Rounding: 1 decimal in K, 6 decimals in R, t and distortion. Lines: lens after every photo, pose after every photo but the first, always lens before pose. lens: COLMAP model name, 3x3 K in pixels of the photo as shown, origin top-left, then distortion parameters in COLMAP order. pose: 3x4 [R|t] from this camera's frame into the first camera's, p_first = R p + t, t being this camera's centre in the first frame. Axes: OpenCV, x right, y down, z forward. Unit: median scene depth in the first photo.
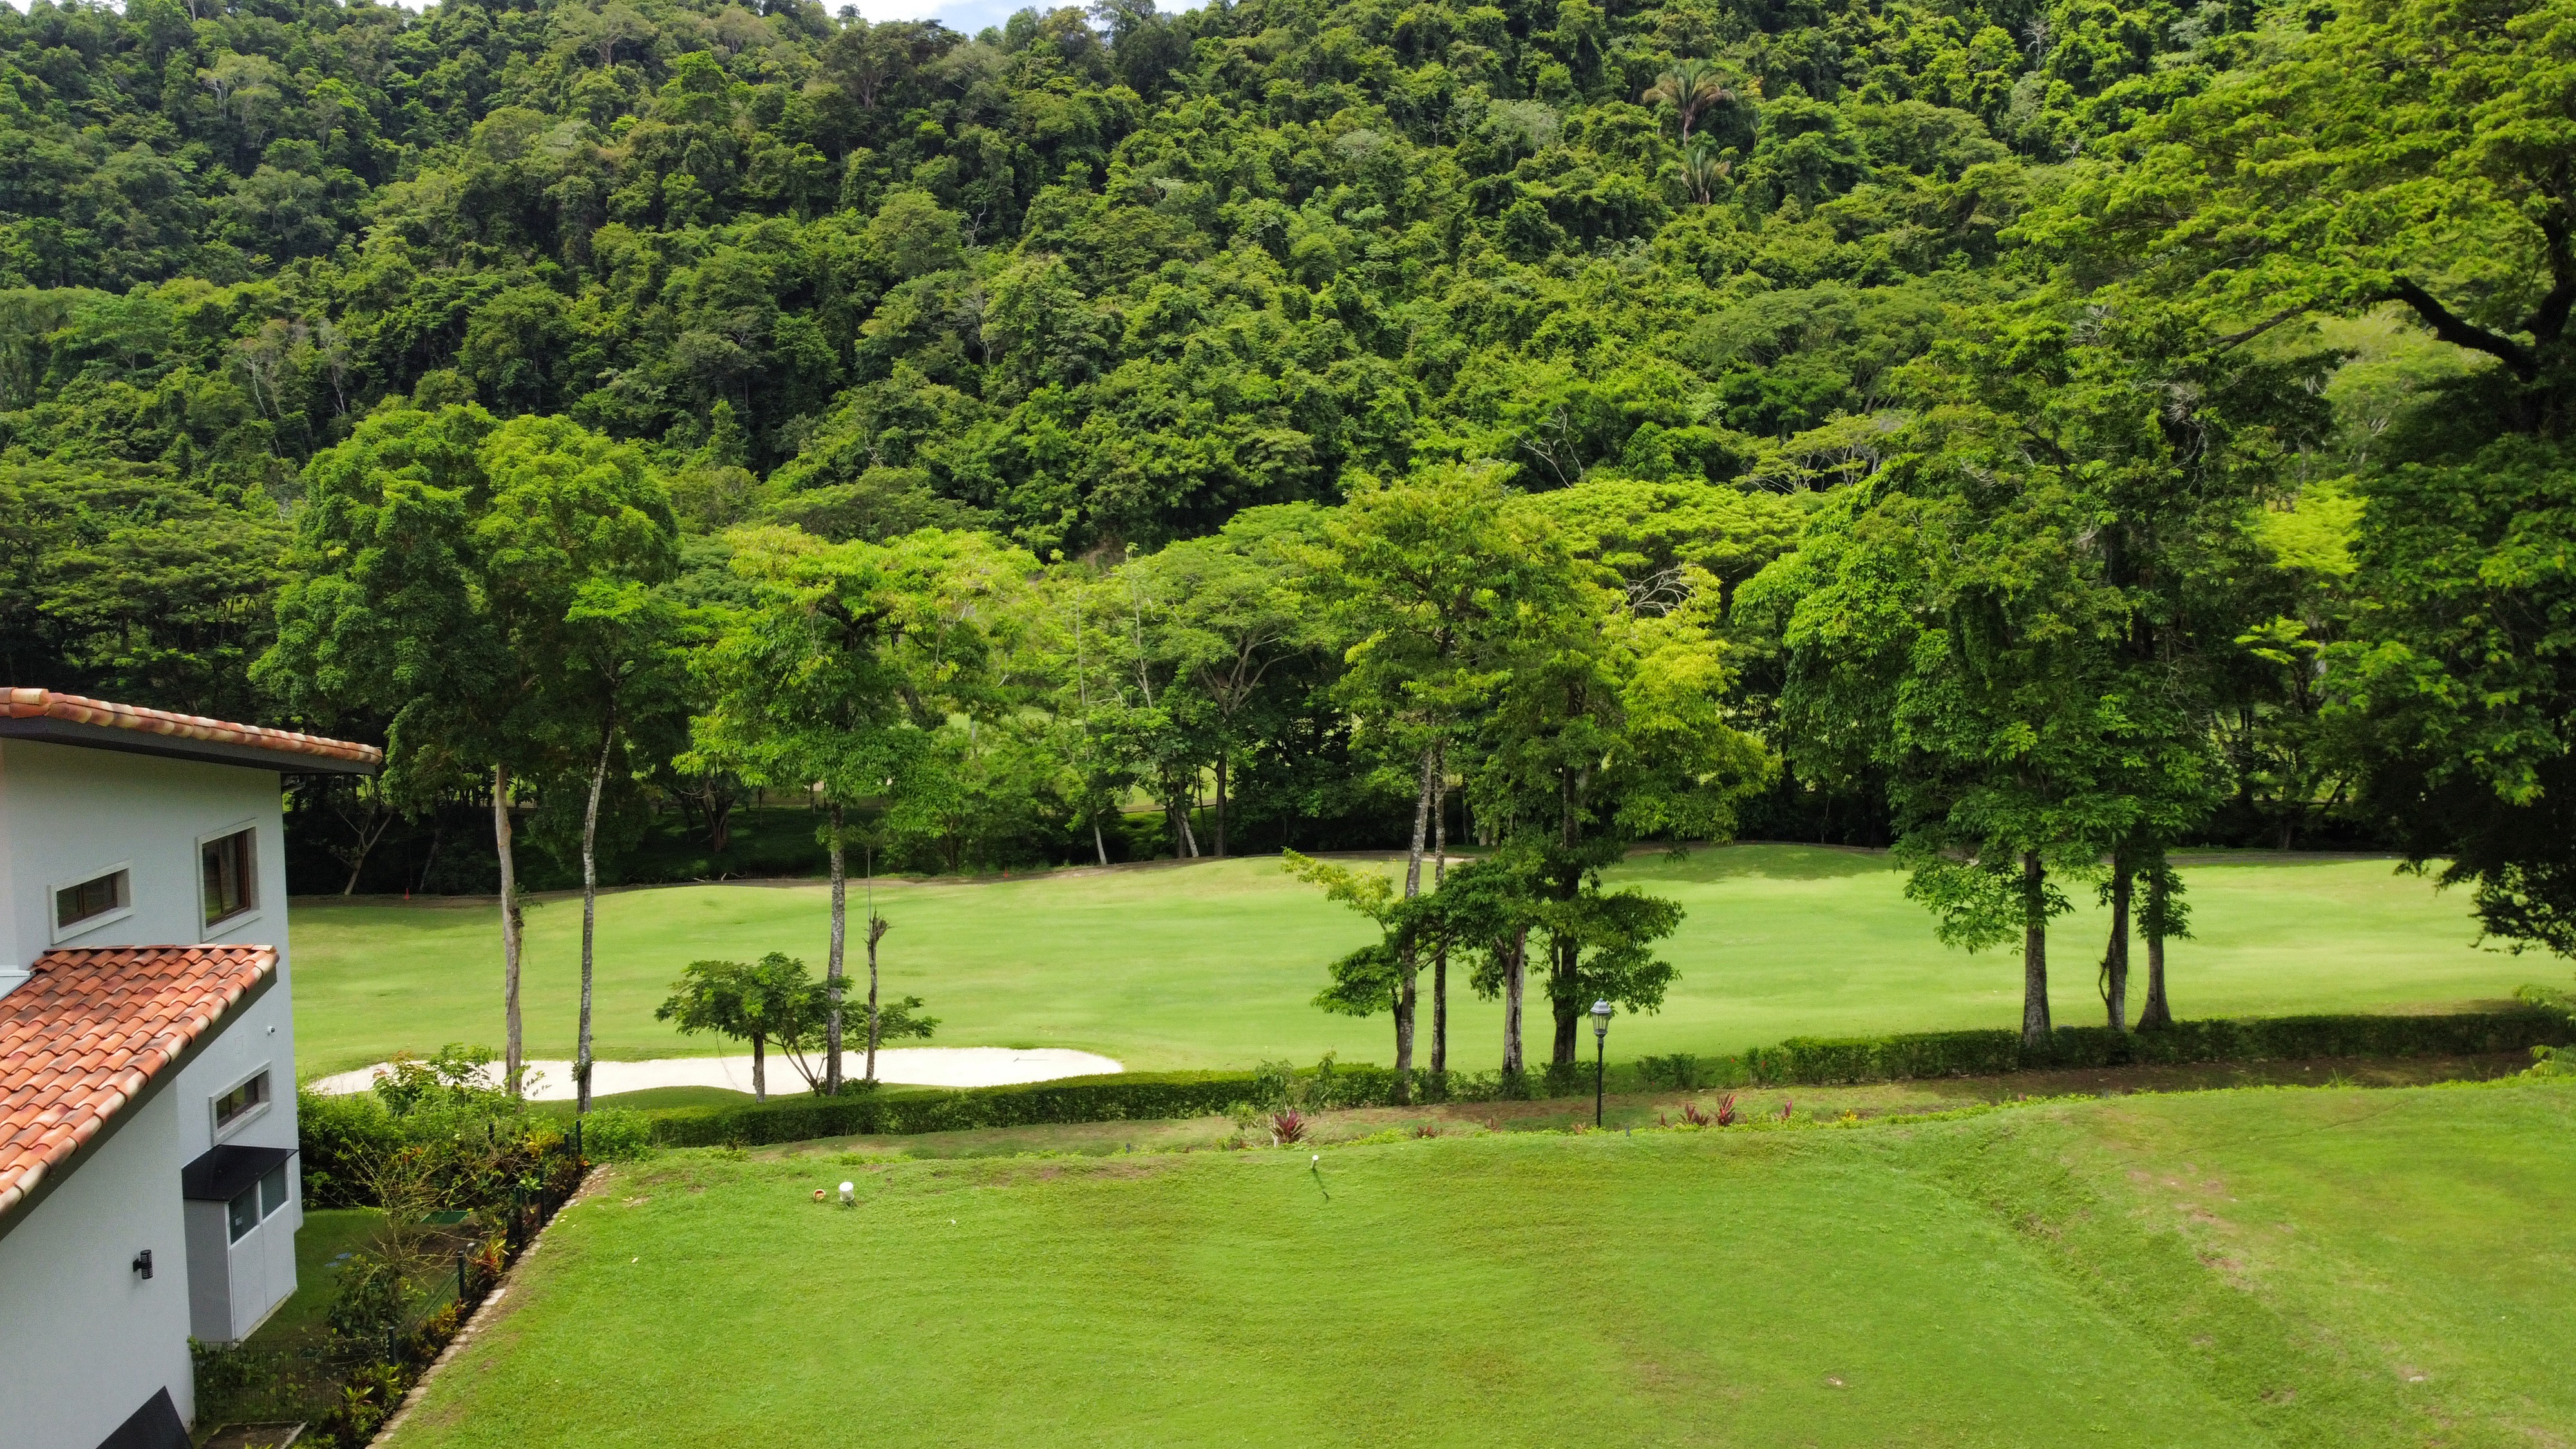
lens RADIAL K [[1947.8, 0, 1282.6], [0, 1947.8, 721.2], [0, 0, 1]] dist [0.003079, -0.009809]
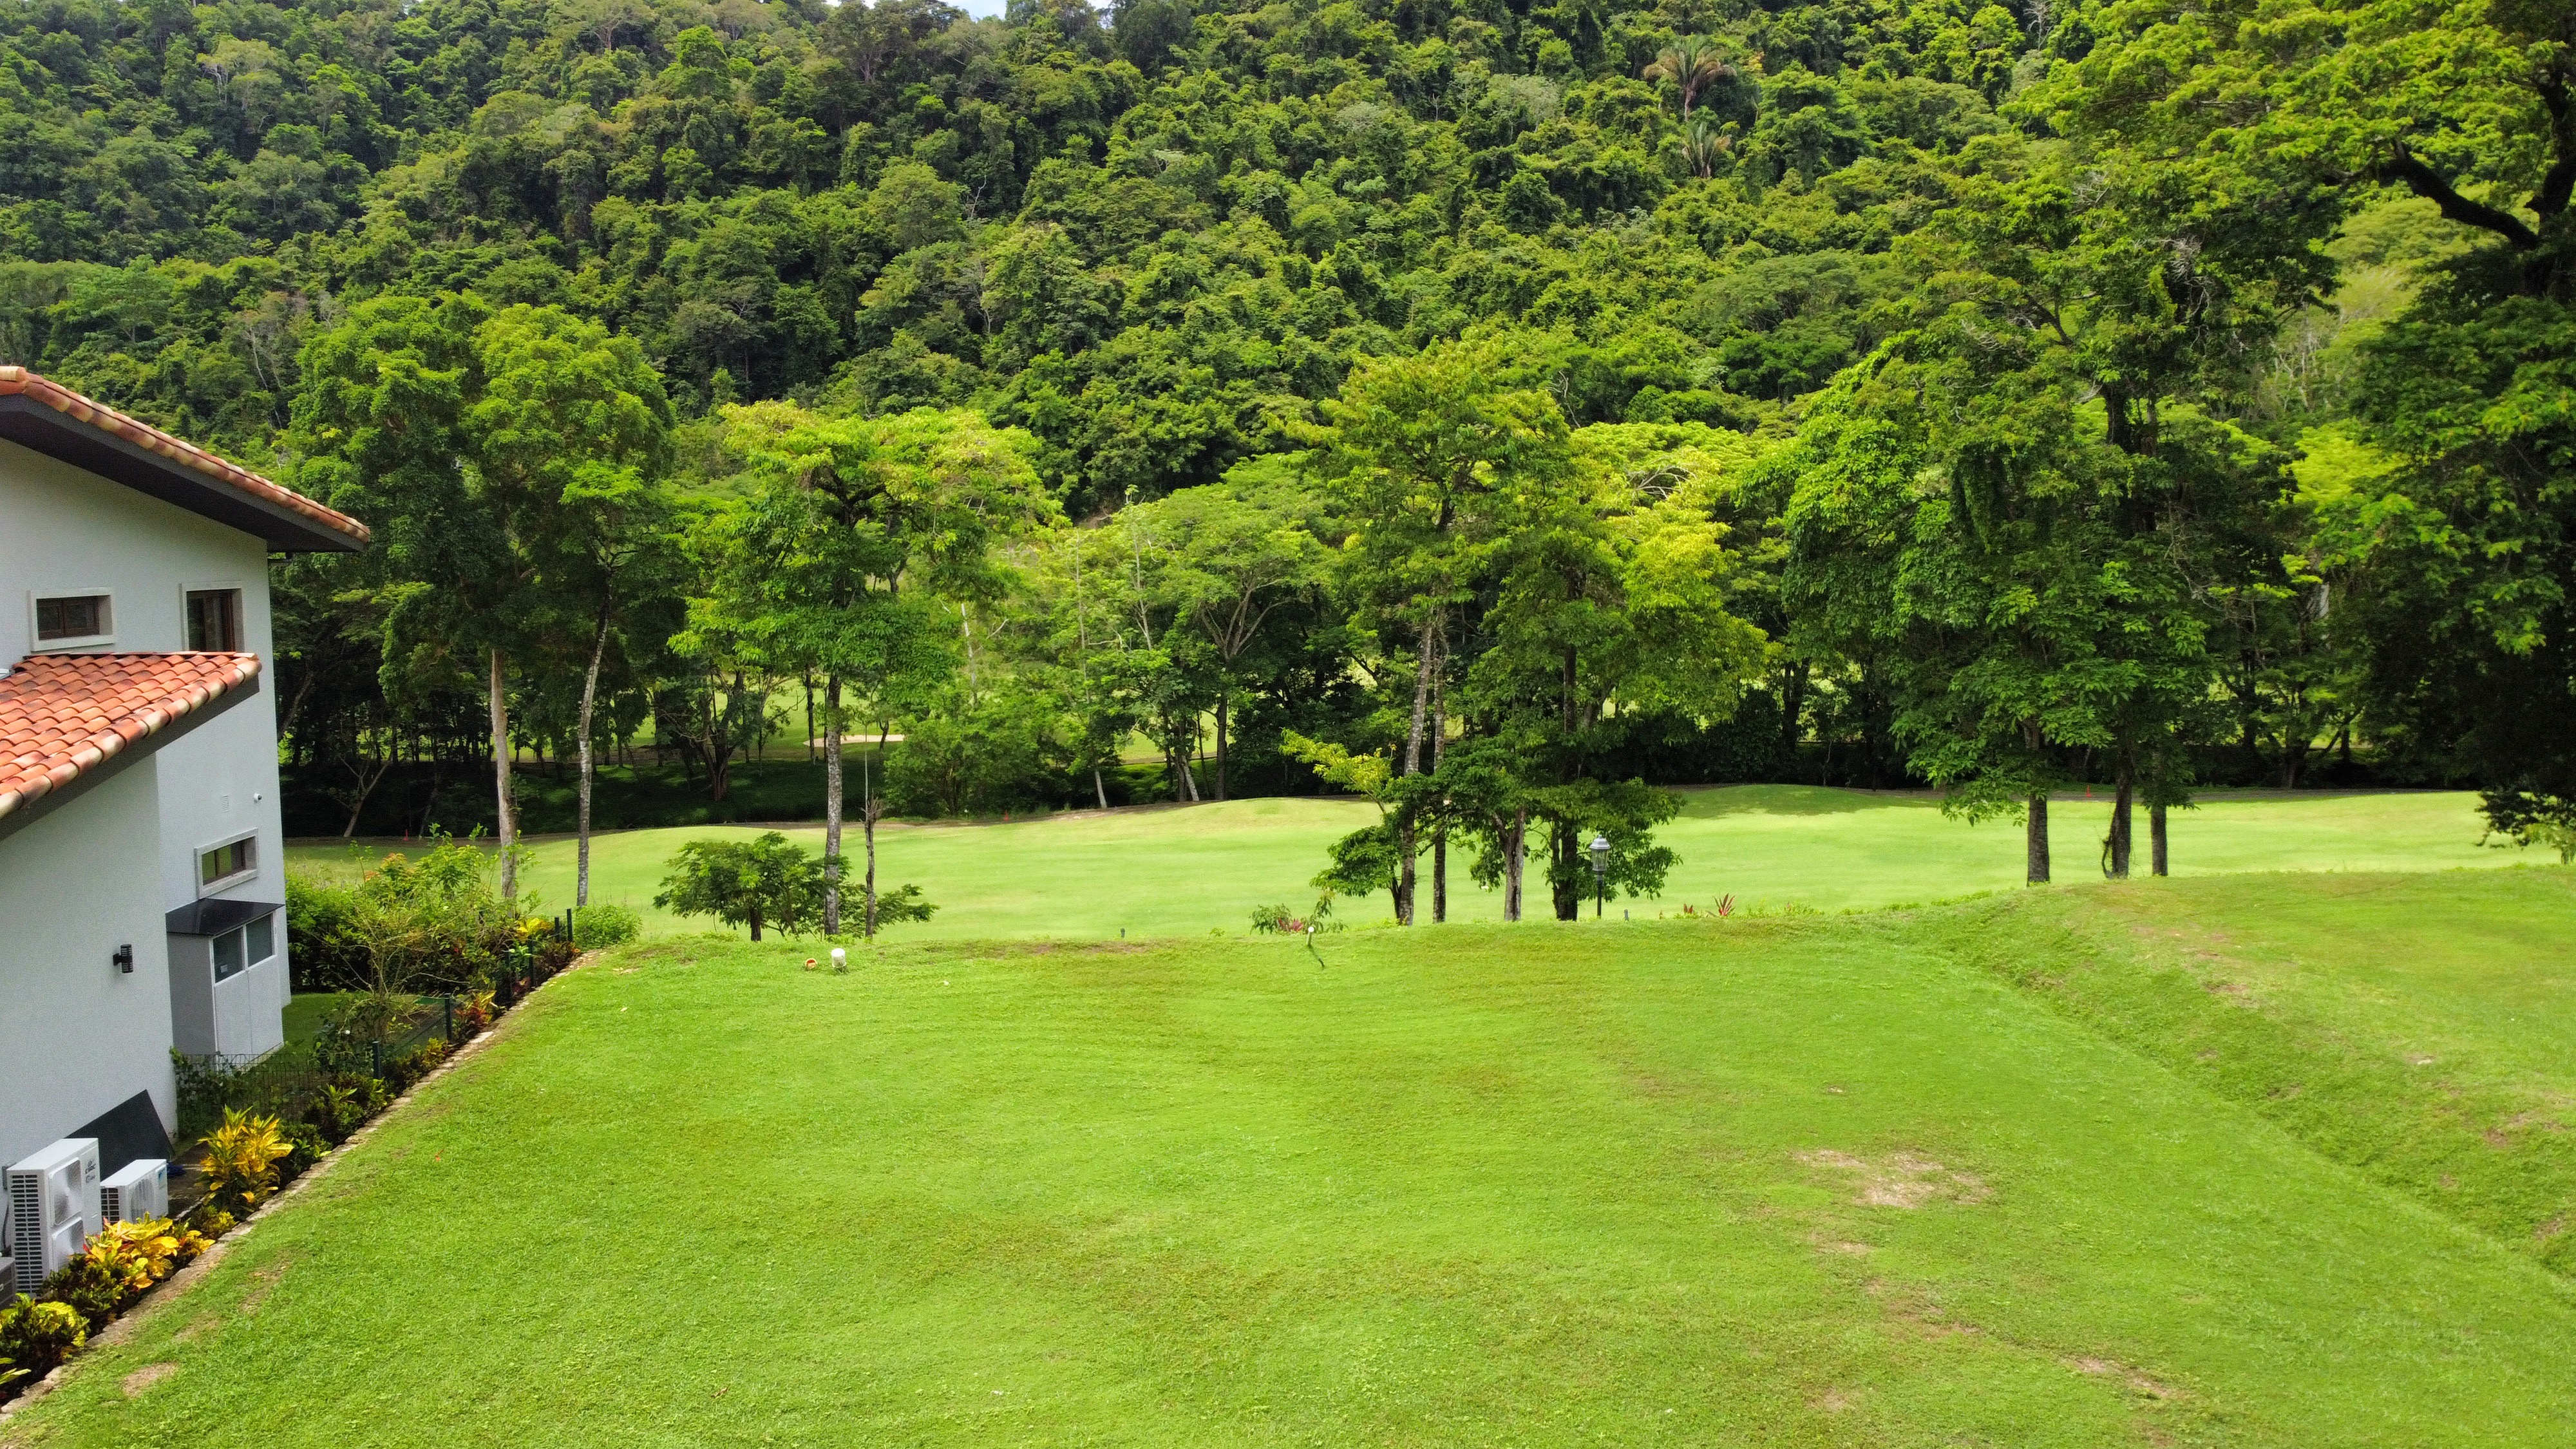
lens RADIAL K [[1947.8, 0, 1282.2], [0, 1947.8, 721.3], [0, 0, 1]] dist [0.003079, -0.009809]
pose [[0.999997, -0.001957, -0.001407, 0.000515], [0.001958, 0.999998, 0.001017, 0.016698], [0.001405, -0.001020, 0.999998, 0.001247]]
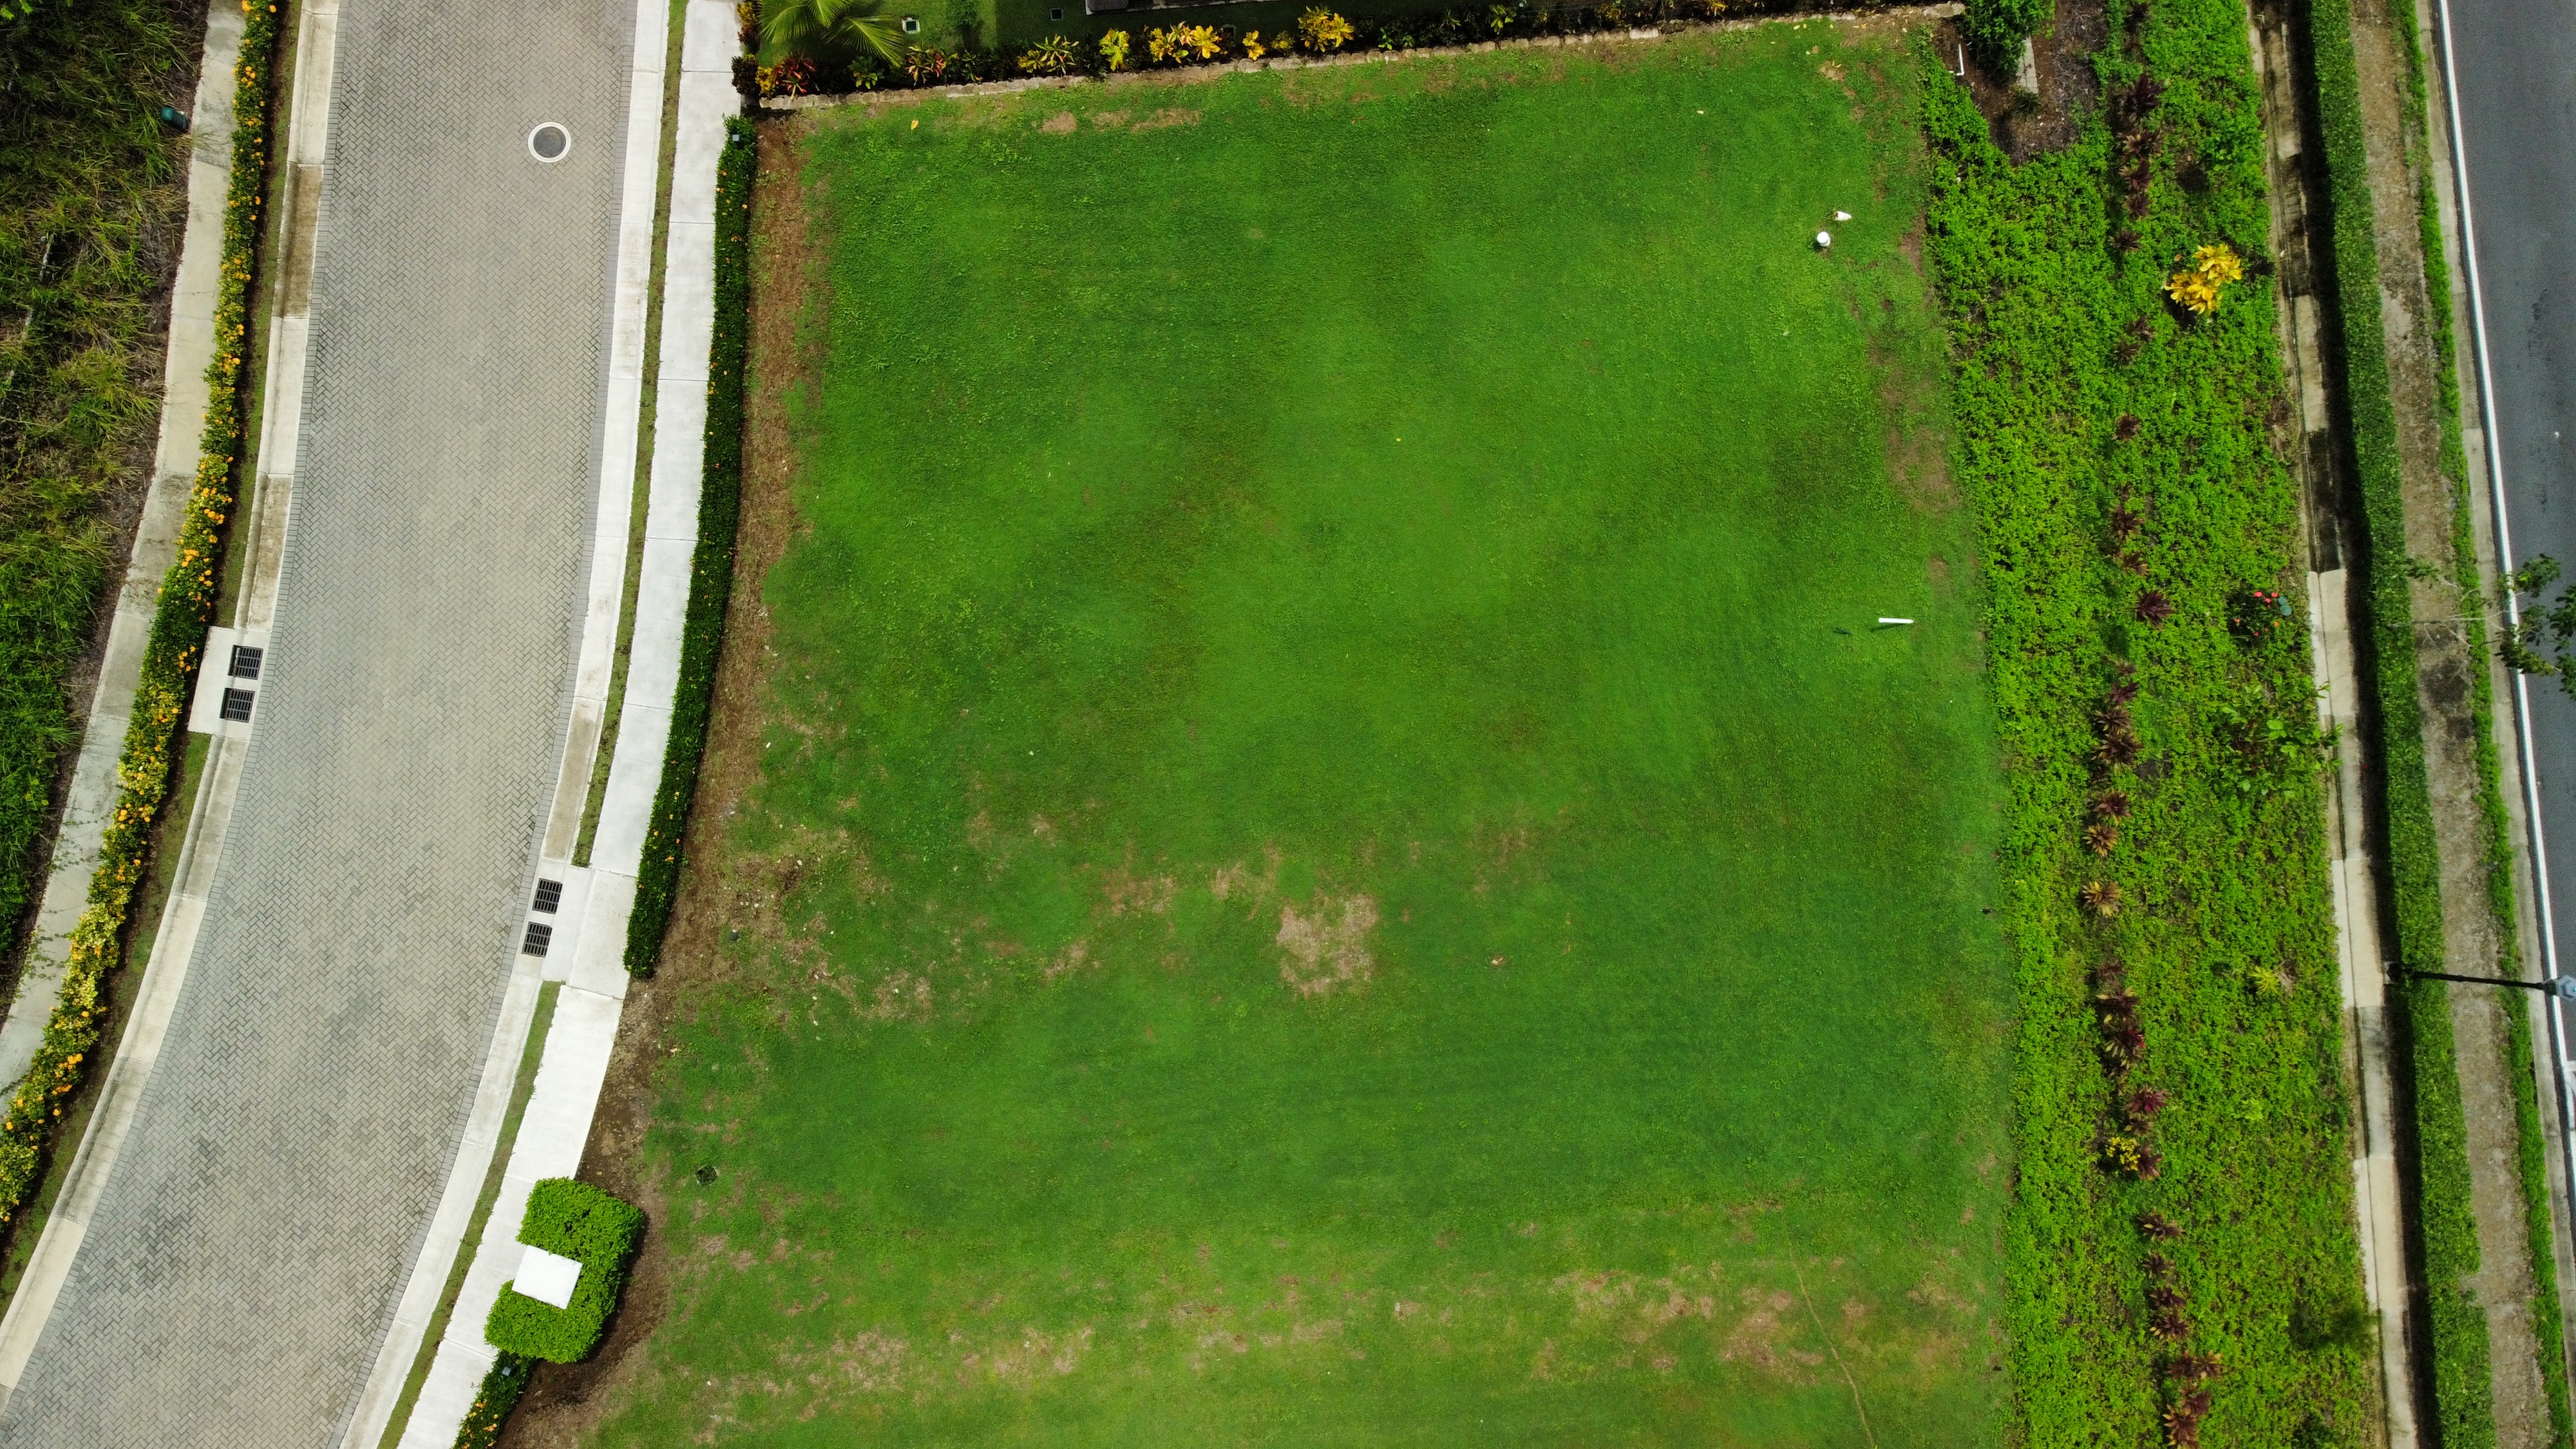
lens RADIAL K [[1947.8, 0, 1279.8], [0, 1947.8, 716.2], [0, 0, 1]] dist [0.003079, -0.009809]
pose [[-0.013584, 0.996913, -0.077324, 0.023808], [-0.082199, 0.075956, 0.993717, -0.127433], [0.996523, 0.019855, 0.080913, 0.078737]]
